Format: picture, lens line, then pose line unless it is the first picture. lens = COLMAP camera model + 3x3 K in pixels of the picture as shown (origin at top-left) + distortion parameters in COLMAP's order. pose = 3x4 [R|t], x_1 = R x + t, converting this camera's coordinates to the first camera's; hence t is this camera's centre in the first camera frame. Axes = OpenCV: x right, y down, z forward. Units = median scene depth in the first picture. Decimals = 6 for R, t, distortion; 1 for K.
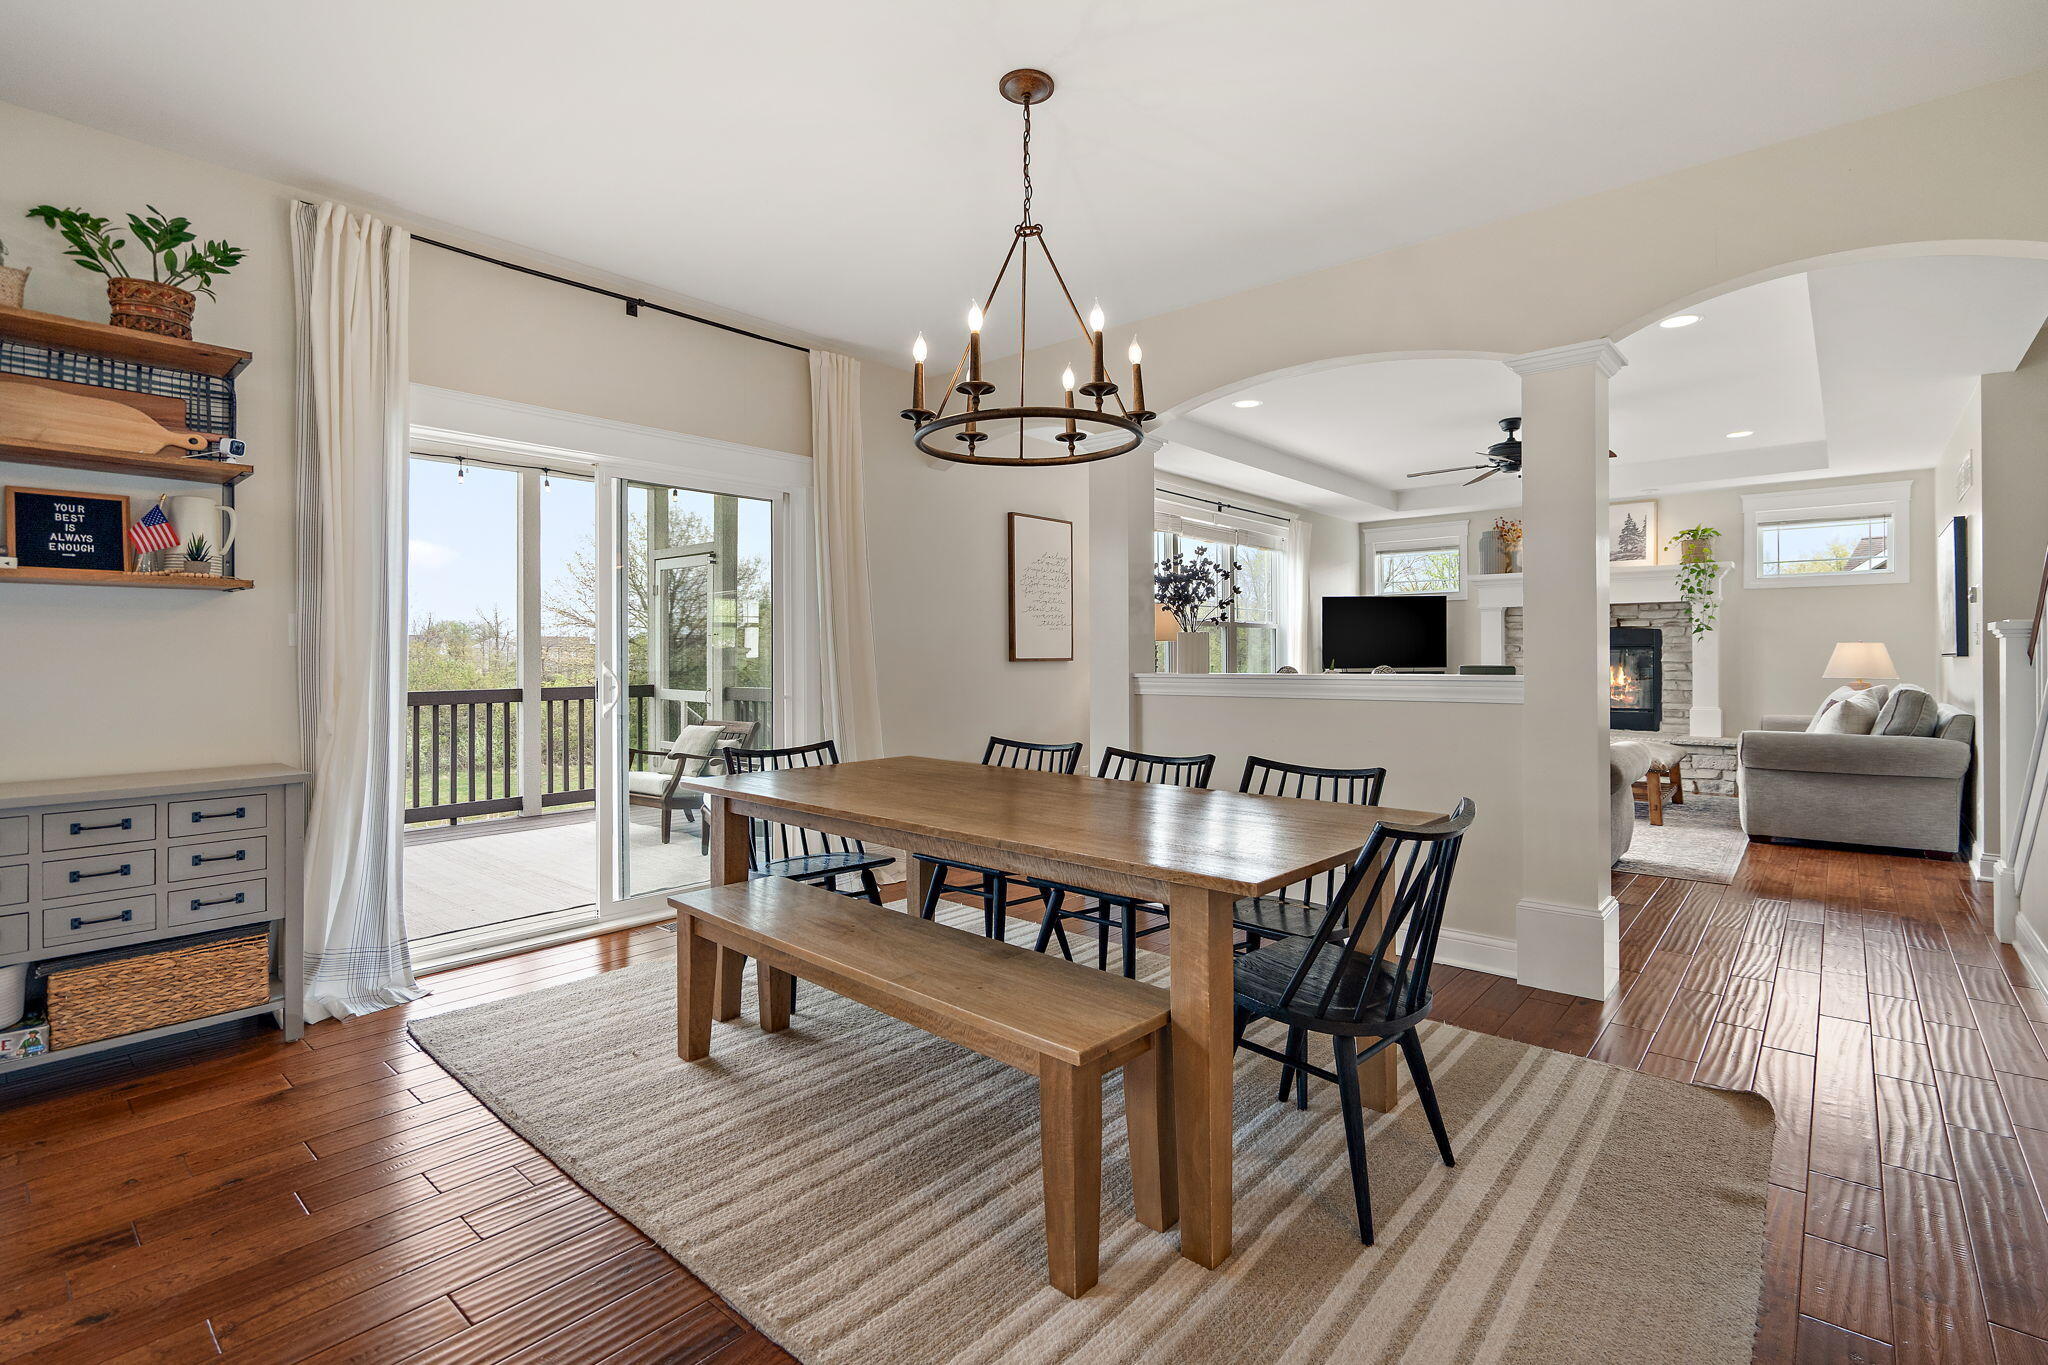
lens RADIAL K [[938.0, 0, 1037.6], [0, 938.0, 652.9], [0, 0, 1]] dist [-0.001152, 0.000807]
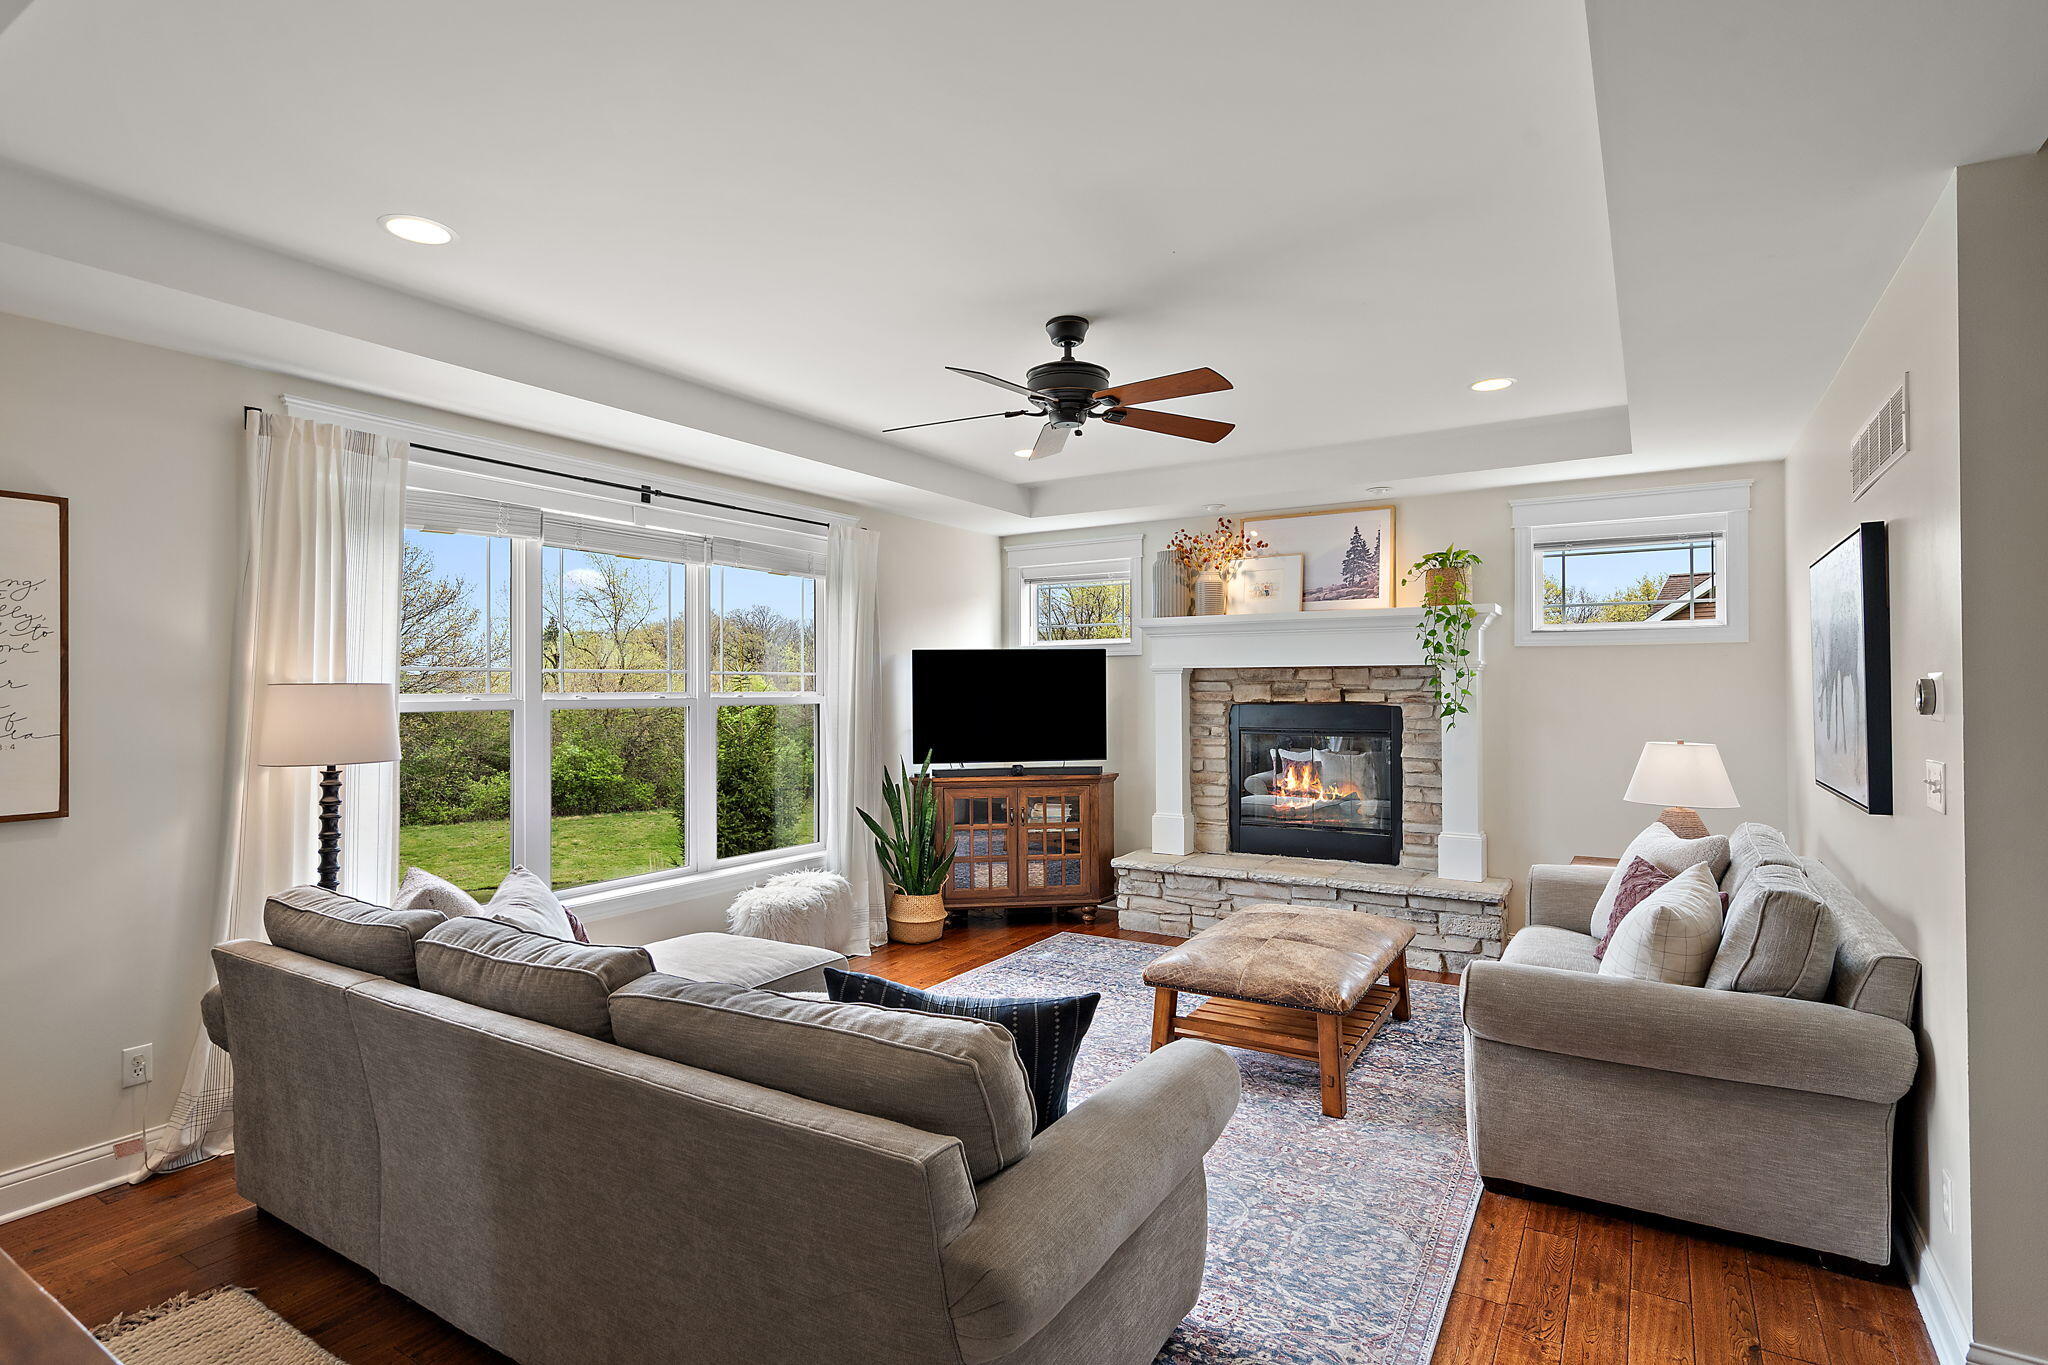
lens RADIAL K [[1005.6, 0, 1021.6], [0, 1005.6, 679.0], [0, 0, 1]] dist [0.001210, 0.001138]
pose [[0.988901, 0.001546, 0.148566, 0.322188], [-0.000179, 0.999958, -0.009217, -0.040165], [-0.148574, 0.009089, 0.988859, 0.375927]]
